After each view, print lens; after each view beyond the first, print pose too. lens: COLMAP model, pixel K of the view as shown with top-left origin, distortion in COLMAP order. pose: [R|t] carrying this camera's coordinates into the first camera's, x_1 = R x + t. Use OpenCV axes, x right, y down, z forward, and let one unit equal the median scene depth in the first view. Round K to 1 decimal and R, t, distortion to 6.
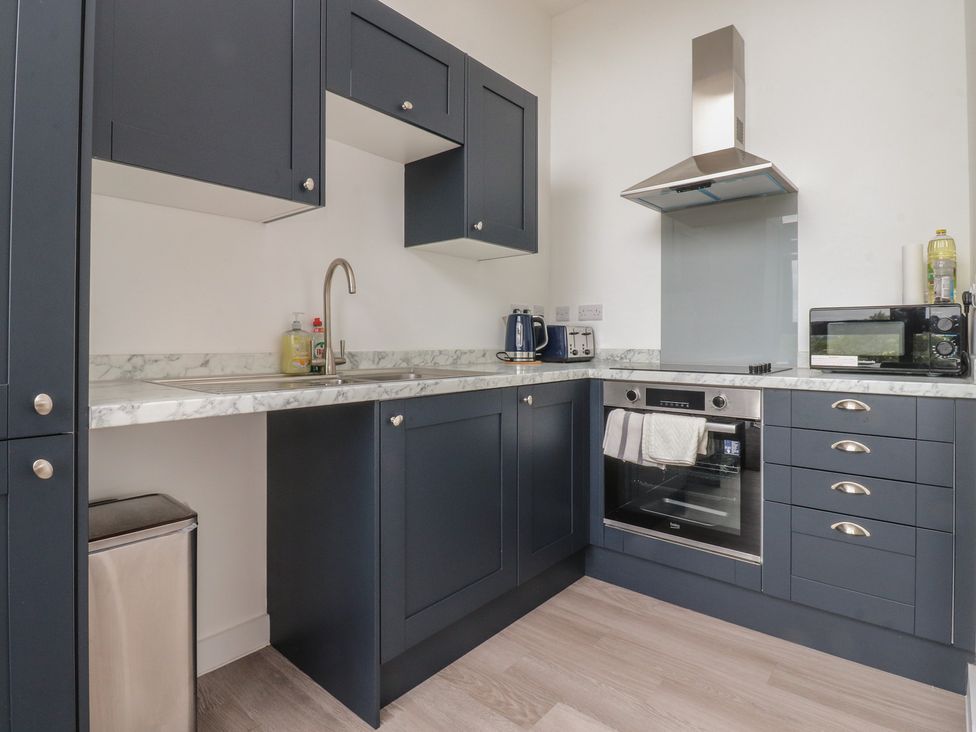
lens RADIAL K [[523.5, 0, 489.0], [0, 523.5, 389.2], [0, 0, 1]] dist [0.000263, 0.000235]
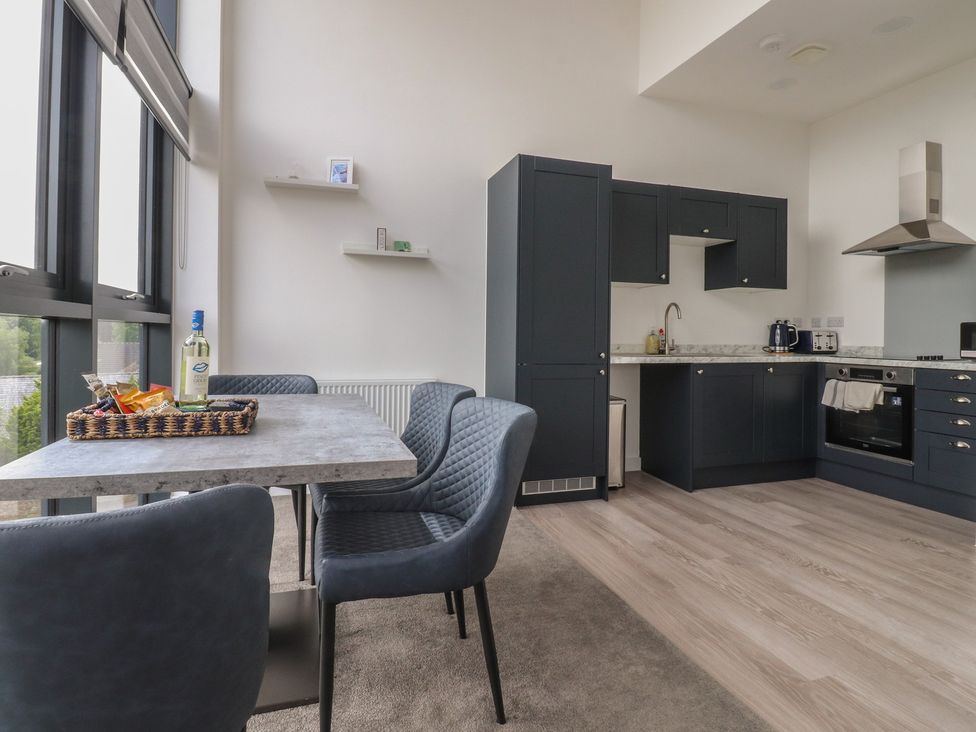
lens RADIAL K [[541.8, 0, 486.4], [0, 541.8, 313.6], [0, 0, 1]] dist [-0.000214, -0.001274]
pose [[0.856073, -0.014209, -0.516659, 0.198223], [-0.055404, 0.991340, -0.119064, 0.102086], [0.513877, 0.130552, 0.847872, -1.196312]]
